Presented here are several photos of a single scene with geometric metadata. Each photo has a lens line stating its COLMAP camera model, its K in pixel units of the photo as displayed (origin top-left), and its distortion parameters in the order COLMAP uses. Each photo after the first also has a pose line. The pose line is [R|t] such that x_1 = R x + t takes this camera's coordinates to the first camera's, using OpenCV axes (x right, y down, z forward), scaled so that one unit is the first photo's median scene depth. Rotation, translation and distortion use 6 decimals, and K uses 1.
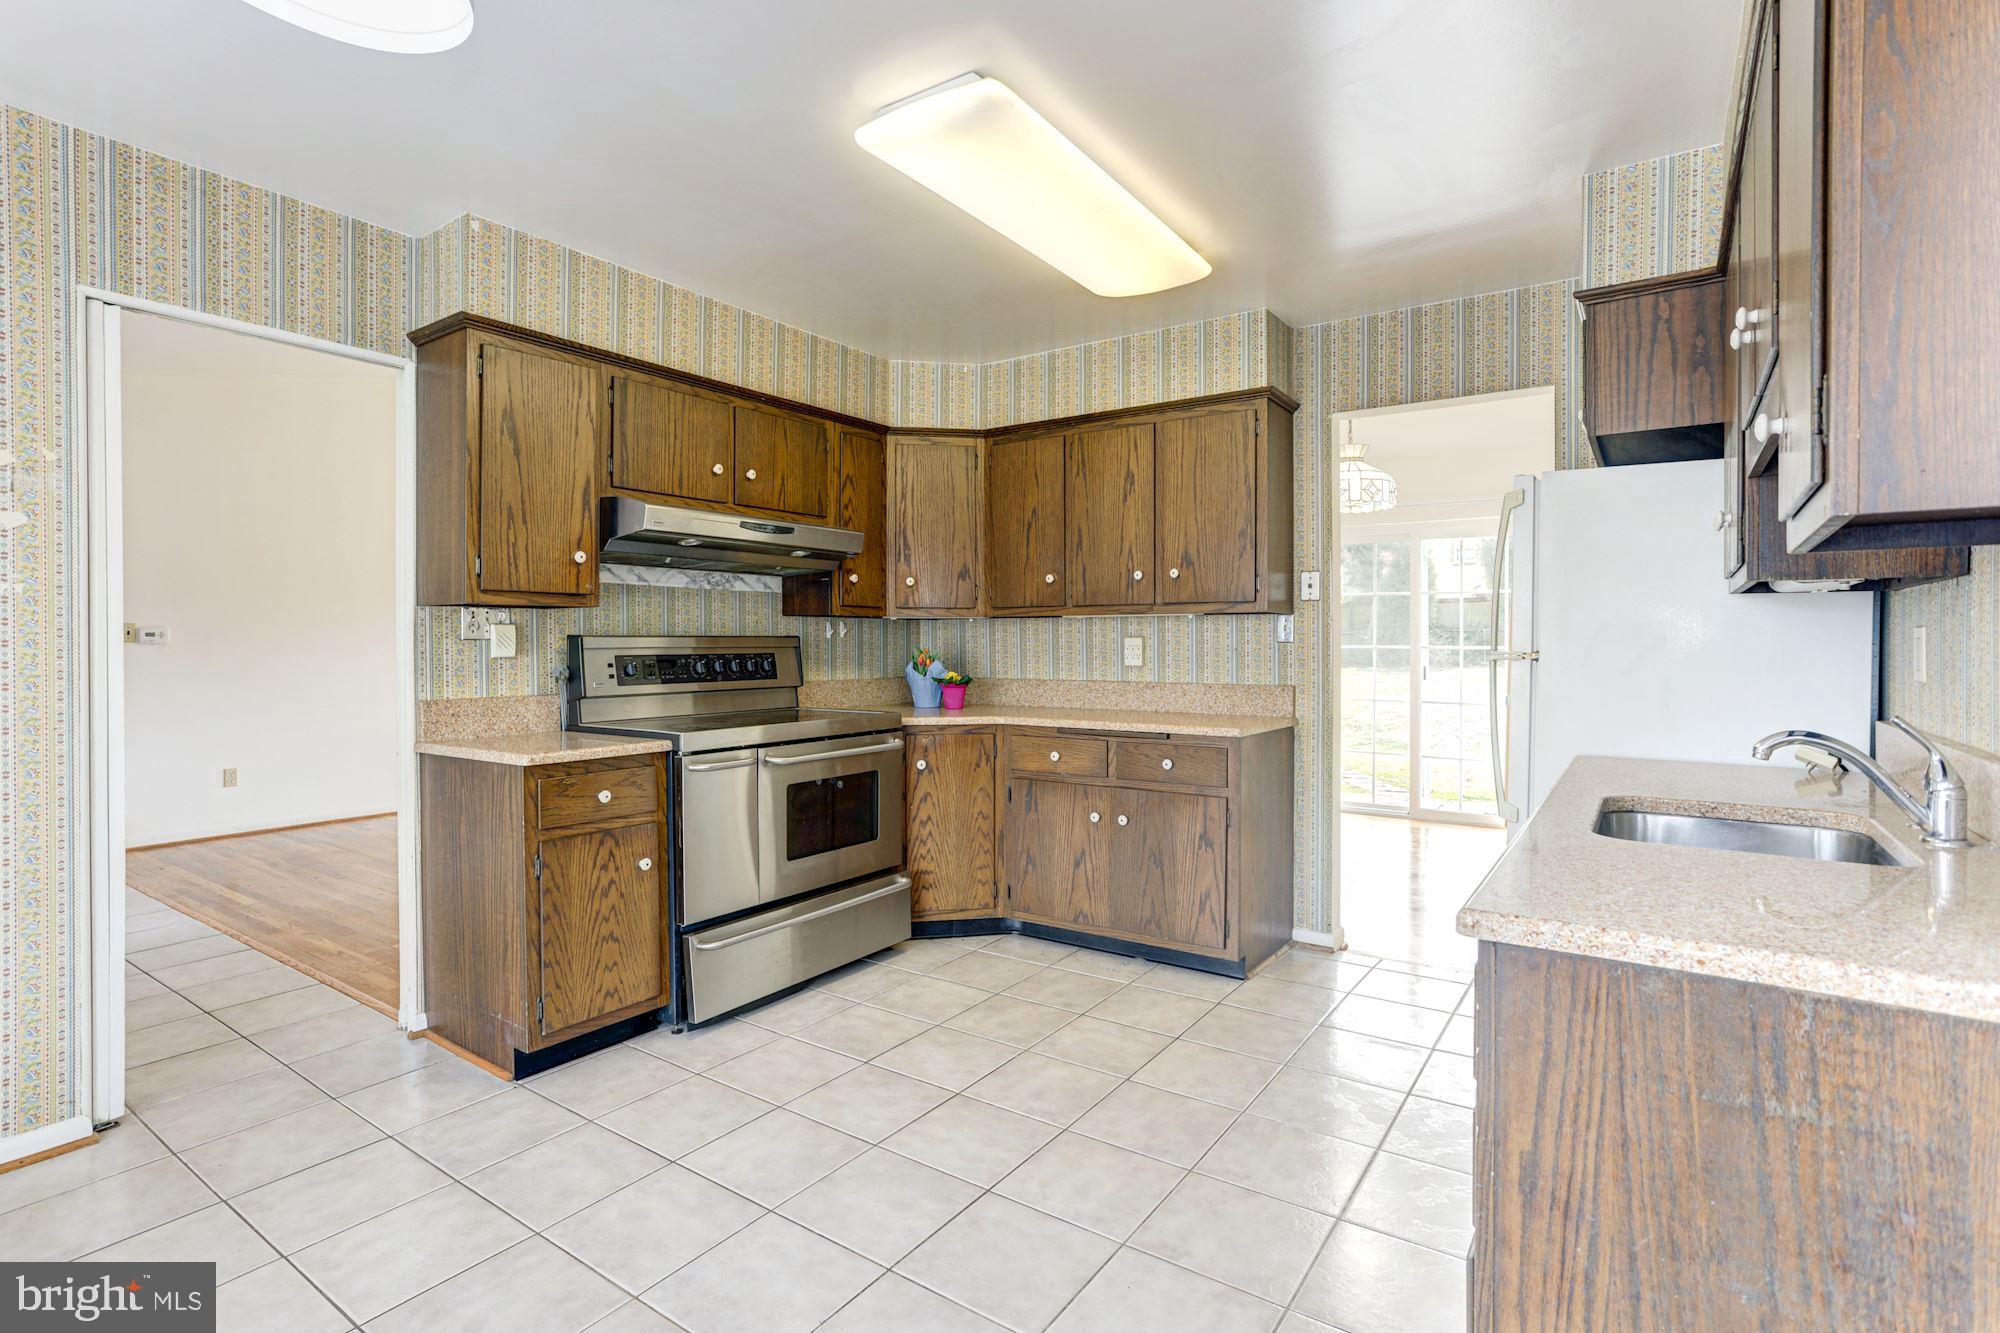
lens RADIAL K [[978.9, 0, 1011.6], [0, 978.9, 654.0], [0, 0, 1]] dist [-0.049840, 0.000832]
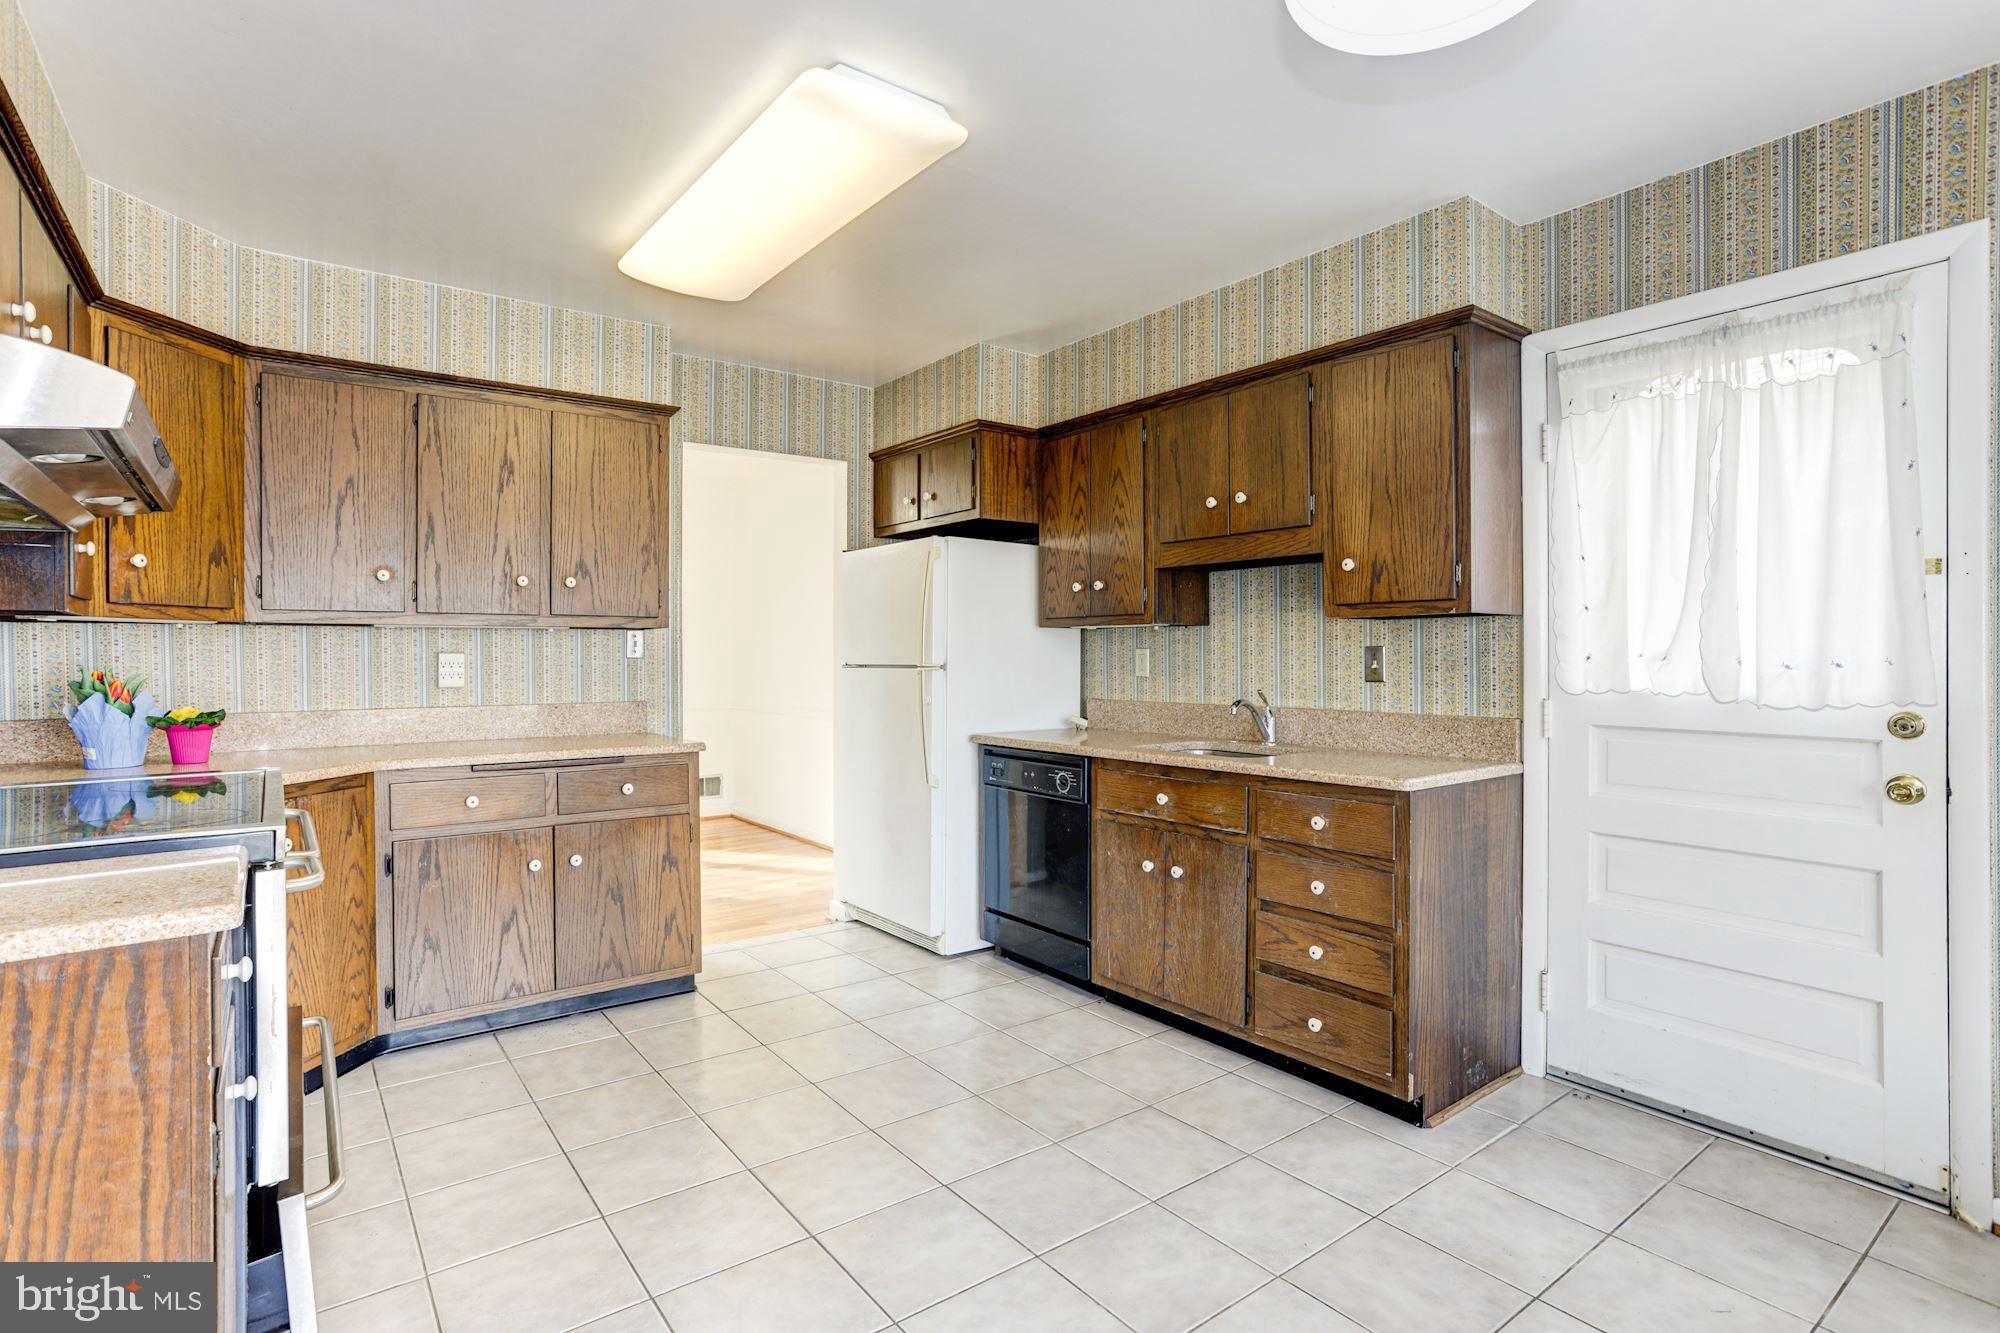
lens RADIAL K [[958.4, 0, 1002.8], [0, 958.4, 664.2], [0, 0, 1]] dist [-0.018226, 0.005386]
pose [[0.321207, -0.010351, 0.946952, -0.582443], [0.013240, 0.999892, 0.006439, -0.007703], [-0.946916, 0.010469, 0.321310, 0.359746]]
